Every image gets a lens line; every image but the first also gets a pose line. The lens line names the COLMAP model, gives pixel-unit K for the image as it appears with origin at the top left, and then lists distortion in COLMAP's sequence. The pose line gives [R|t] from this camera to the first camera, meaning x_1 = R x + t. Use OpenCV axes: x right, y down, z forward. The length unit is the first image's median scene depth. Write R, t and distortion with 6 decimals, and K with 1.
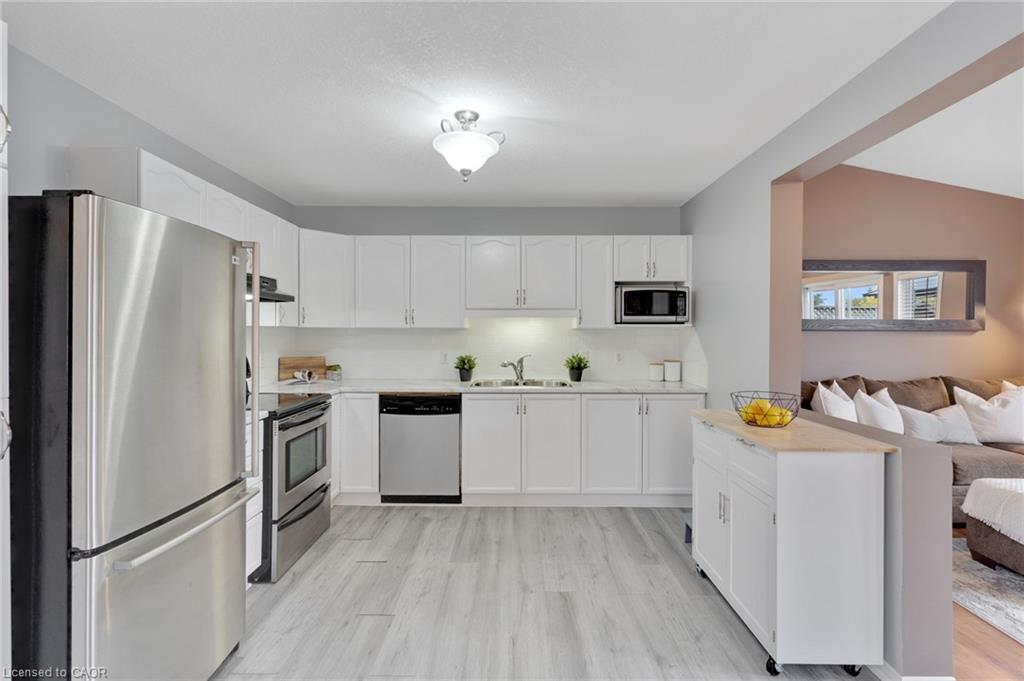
lens RADIAL K [[485.9, 0, 509.2], [0, 485.9, 335.9], [0, 0, 1]] dist [0.002631, 0.000595]
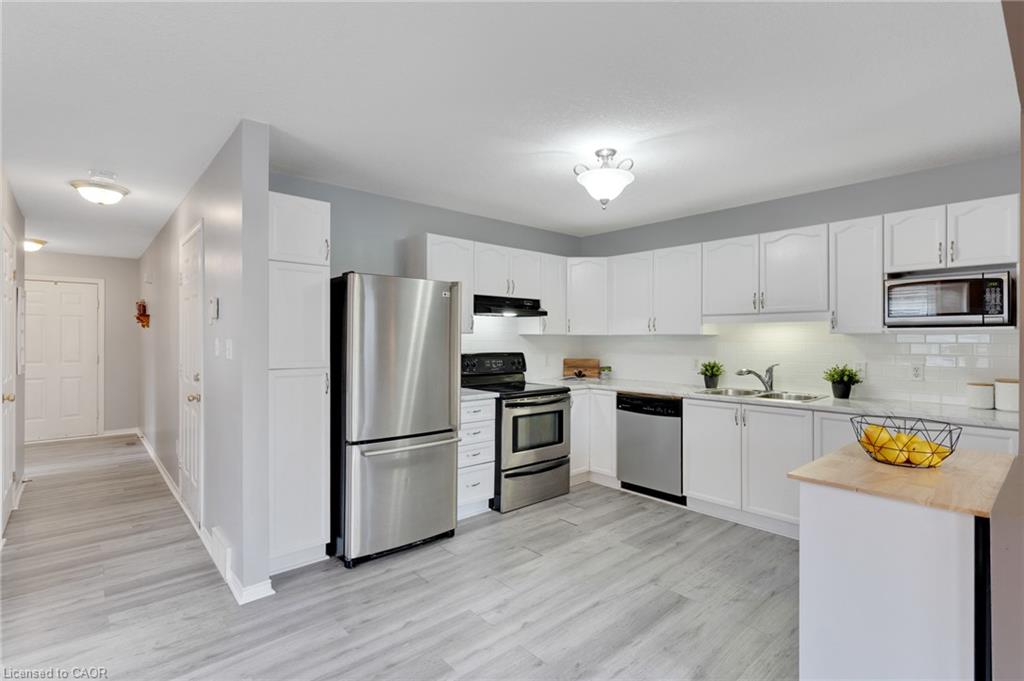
lens RADIAL K [[485.9, 0, 513.9], [0, 485.9, 338.0], [0, 0, 1]] dist [0.002631, 0.000595]
pose [[0.670847, -0.003042, -0.741590, 0.426864], [-0.005406, 0.999945, -0.008992, 0.001914], [0.741576, 0.010041, 0.670793, 0.039979]]
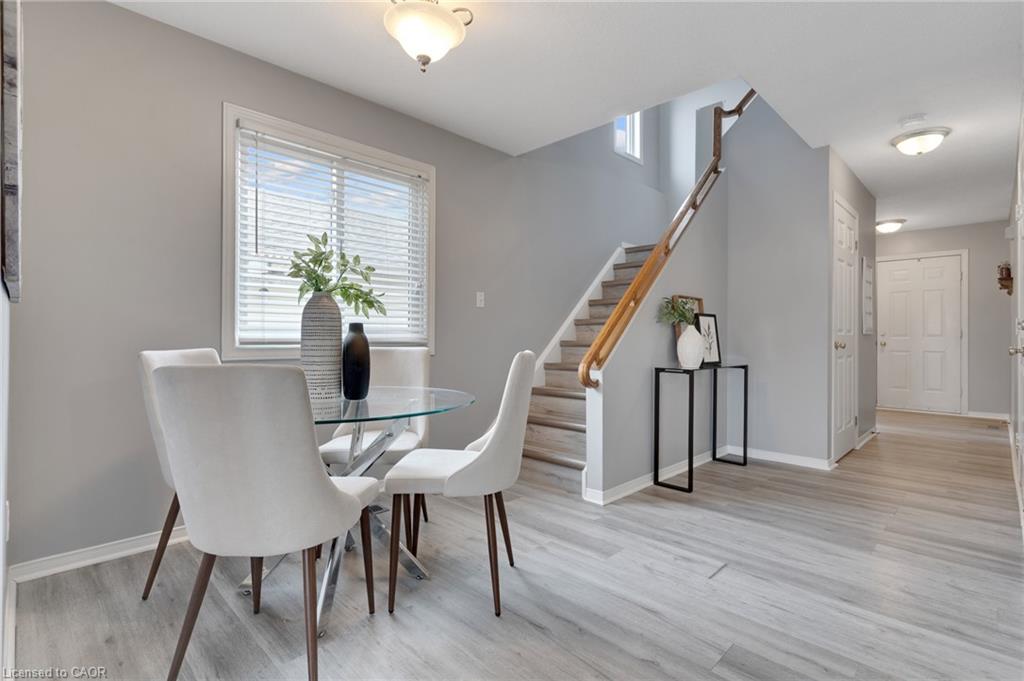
lens RADIAL K [[485.9, 0, 507.9], [0, 485.9, 337.0], [0, 0, 1]] dist [0.002631, 0.000595]
pose [[-0.703669, -0.005740, -0.710505, 0.391243], [-0.009560, 0.999953, 0.001390, 0.095853], [0.710463, 0.007770, -0.703691, 0.181490]]
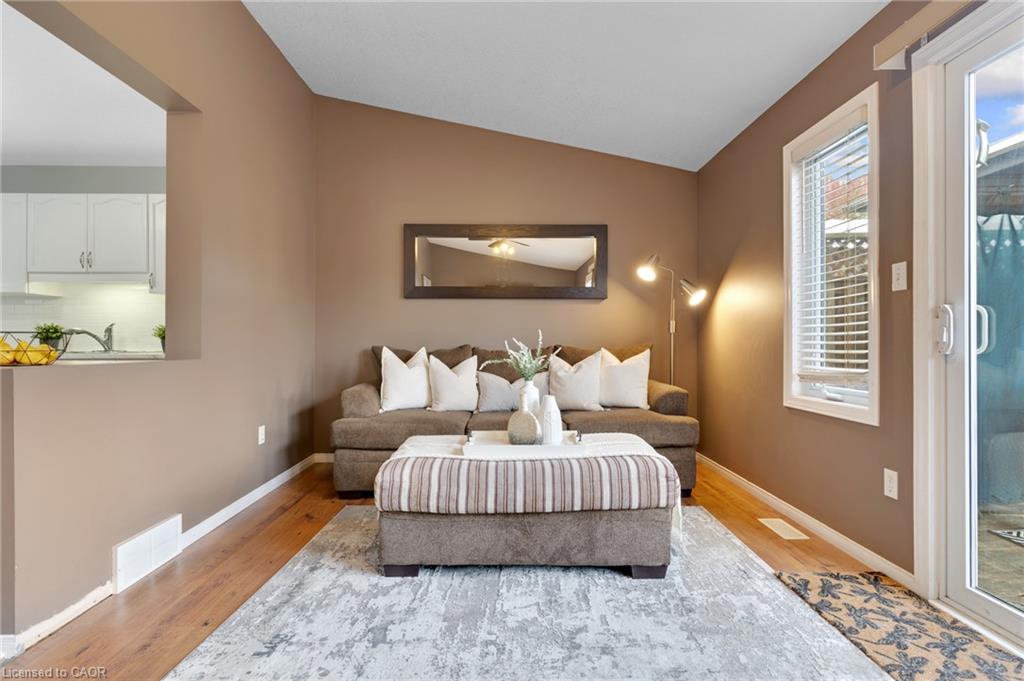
lens RADIAL K [[485.9, 0, 510.2], [0, 485.9, 341.7], [0, 0, 1]] dist [0.002631, 0.000595]
pose [[0.999743, -0.003602, 0.022379, 0.874585], [0.003802, 0.999953, -0.008899, 0.095021], [-0.022346, 0.008982, 0.999710, 0.056829]]
